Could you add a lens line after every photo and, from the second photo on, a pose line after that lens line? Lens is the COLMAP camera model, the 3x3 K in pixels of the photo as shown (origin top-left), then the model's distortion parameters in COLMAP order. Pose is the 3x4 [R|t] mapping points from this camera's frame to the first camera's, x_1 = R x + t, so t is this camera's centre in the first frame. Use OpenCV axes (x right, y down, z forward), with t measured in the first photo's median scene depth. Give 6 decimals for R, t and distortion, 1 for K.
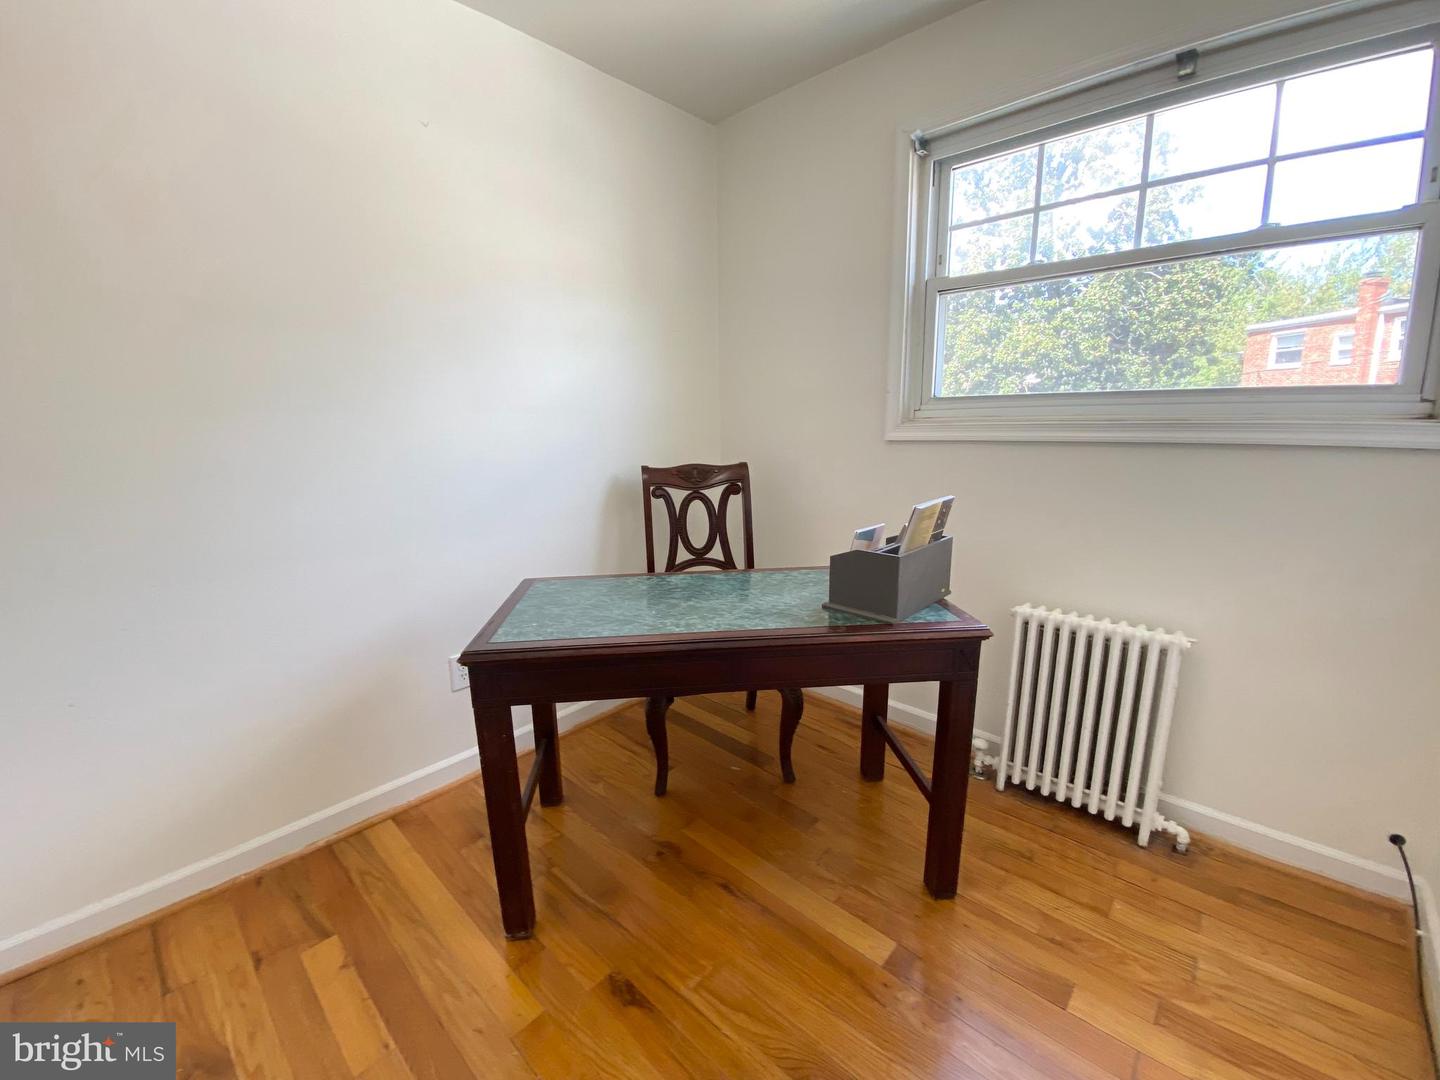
lens RADIAL K [[583.3, 0, 715.7], [0, 583.3, 541.9], [0, 0, 1]] dist [-0.000156, -0.015974]
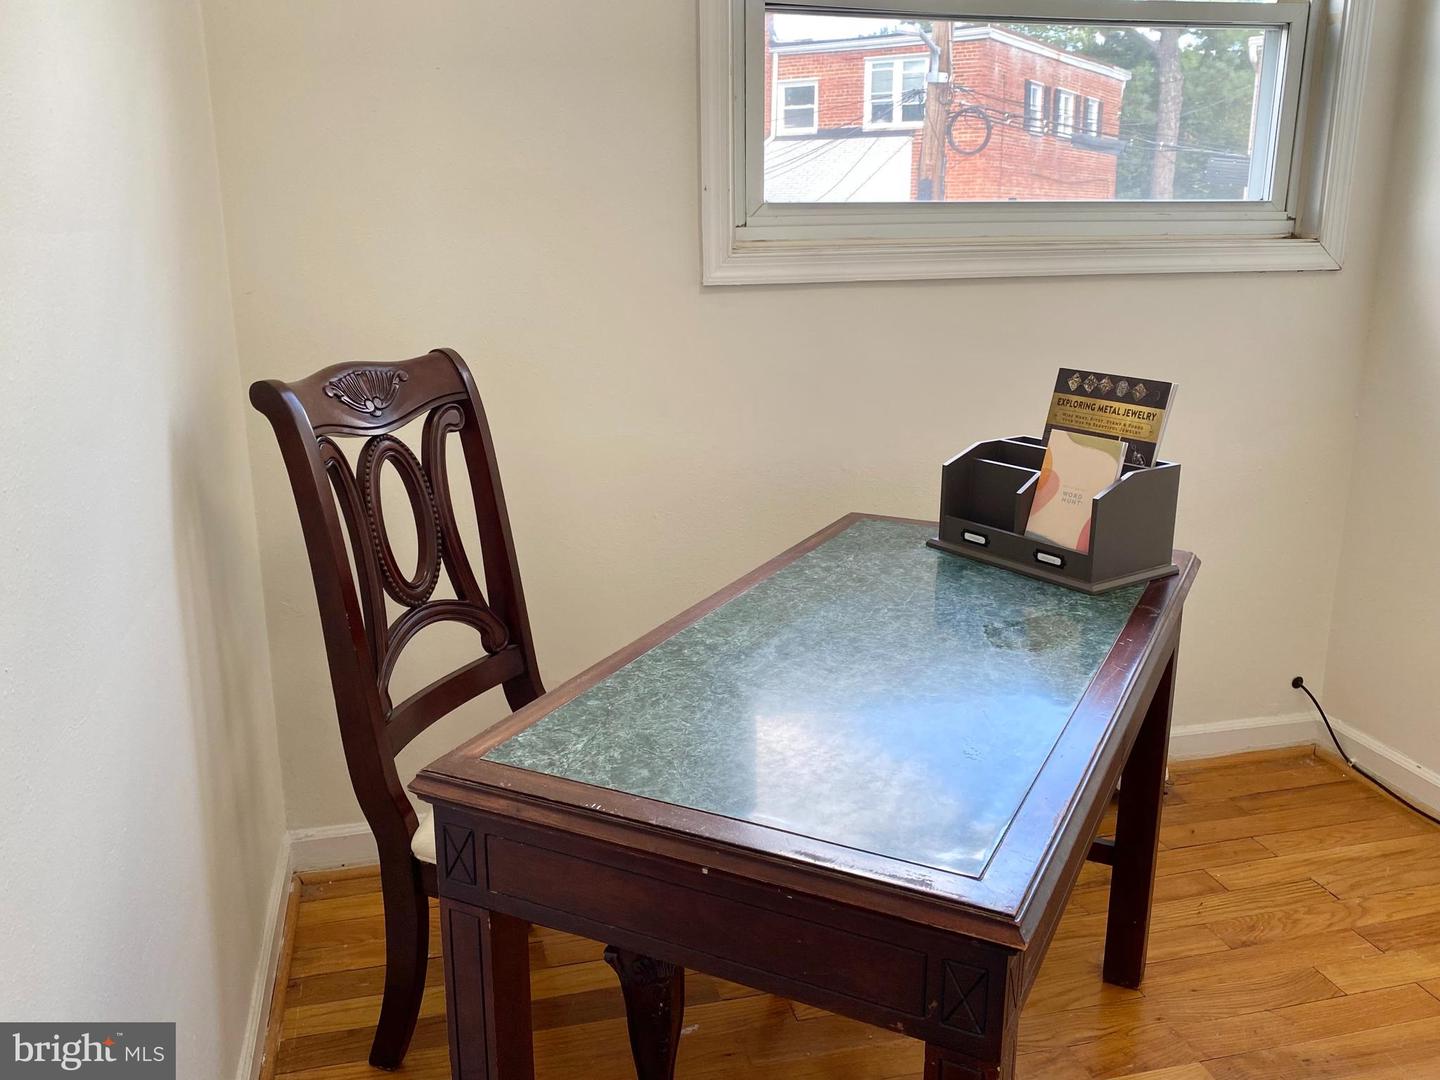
lens RADIAL K [[1206.3, 0, 718.3], [0, 1206.3, 540.8], [0, 0, 1]] dist [0.065346, -0.099849]
pose [[0.525933, -0.203497, 0.825823, -0.704149], [0.170082, 0.976507, 0.132310, -0.106398], [-0.833346, 0.070872, 0.548189, 0.478043]]
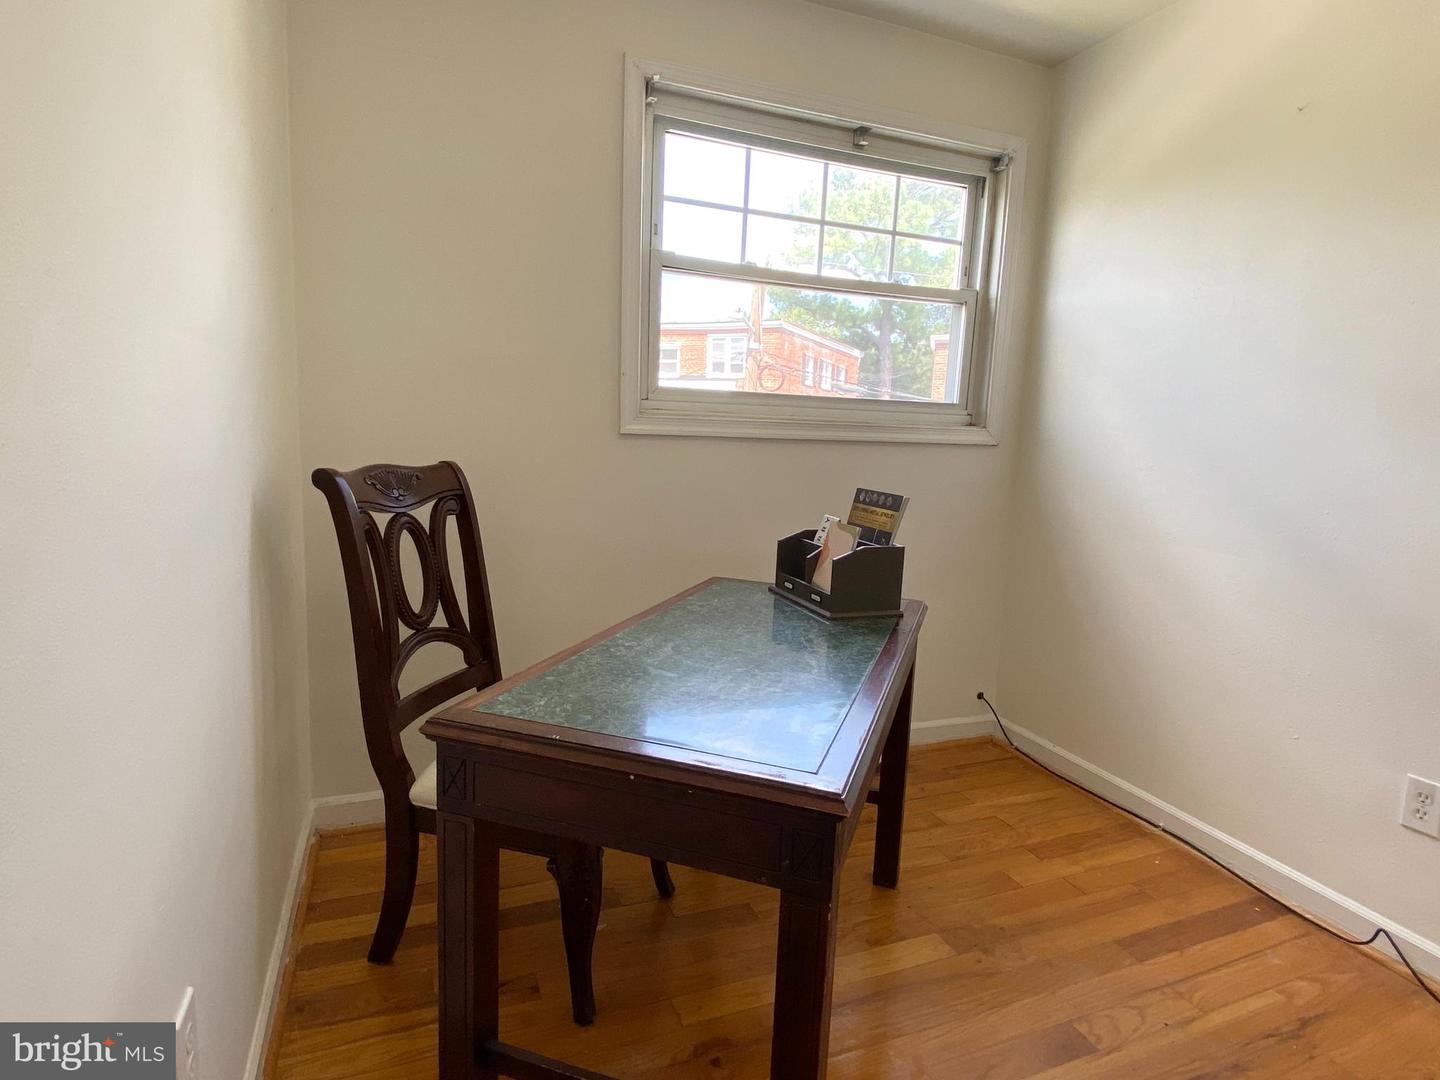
lens RADIAL K [[773.0, 0, 721.2], [0, 773.0, 540.0], [0, 0, 1]] dist [0.016836, -0.000776]
pose [[0.405641, -0.093574, 0.909230, -0.712964], [0.142221, 0.989092, 0.038343, -0.056686], [-0.902900, 0.113758, 0.414524, 0.509533]]
